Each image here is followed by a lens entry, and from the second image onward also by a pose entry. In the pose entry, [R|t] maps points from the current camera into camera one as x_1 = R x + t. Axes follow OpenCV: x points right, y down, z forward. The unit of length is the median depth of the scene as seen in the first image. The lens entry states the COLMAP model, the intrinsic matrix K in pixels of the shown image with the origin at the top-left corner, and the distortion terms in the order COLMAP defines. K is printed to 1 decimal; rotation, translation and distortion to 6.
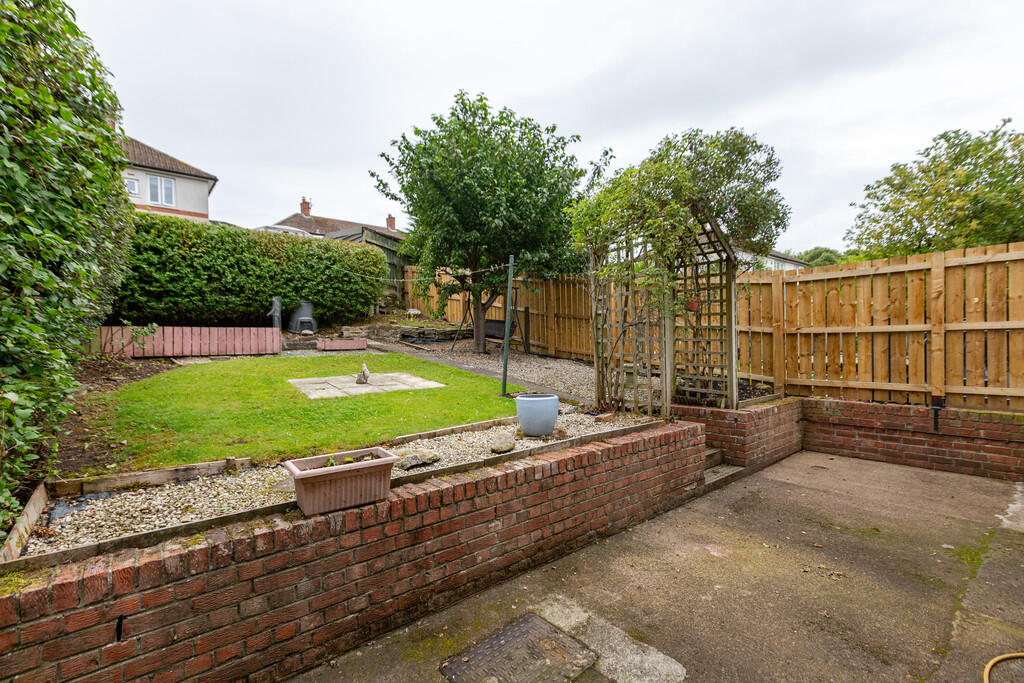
lens RADIAL K [[466.0, 0, 512.0], [0, 466.0, 341.5], [0, 0, 1]] dist [0.000316, -0.000014]
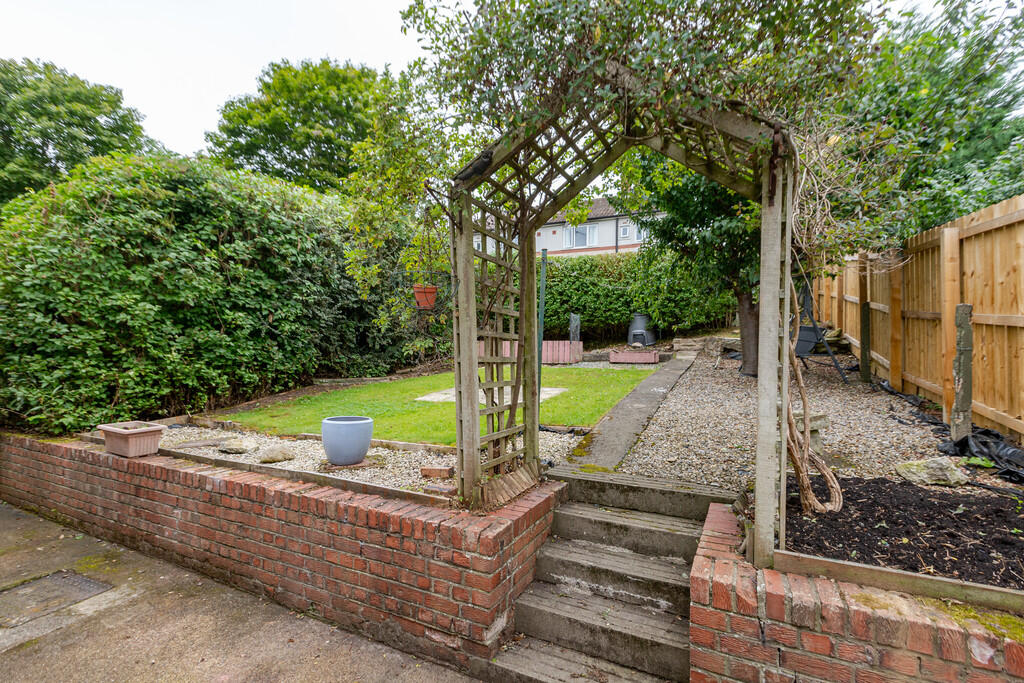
lens RADIAL K [[456.9, 0, 512.0], [0, 456.9, 341.5], [0, 0, 1]] dist [-0.001316, -0.000348]
pose [[0.409009, -0.007594, -0.912499, 1.029855], [-0.015932, 0.999754, -0.015461, -0.020647], [0.912391, 0.020862, 0.408787, 0.986916]]
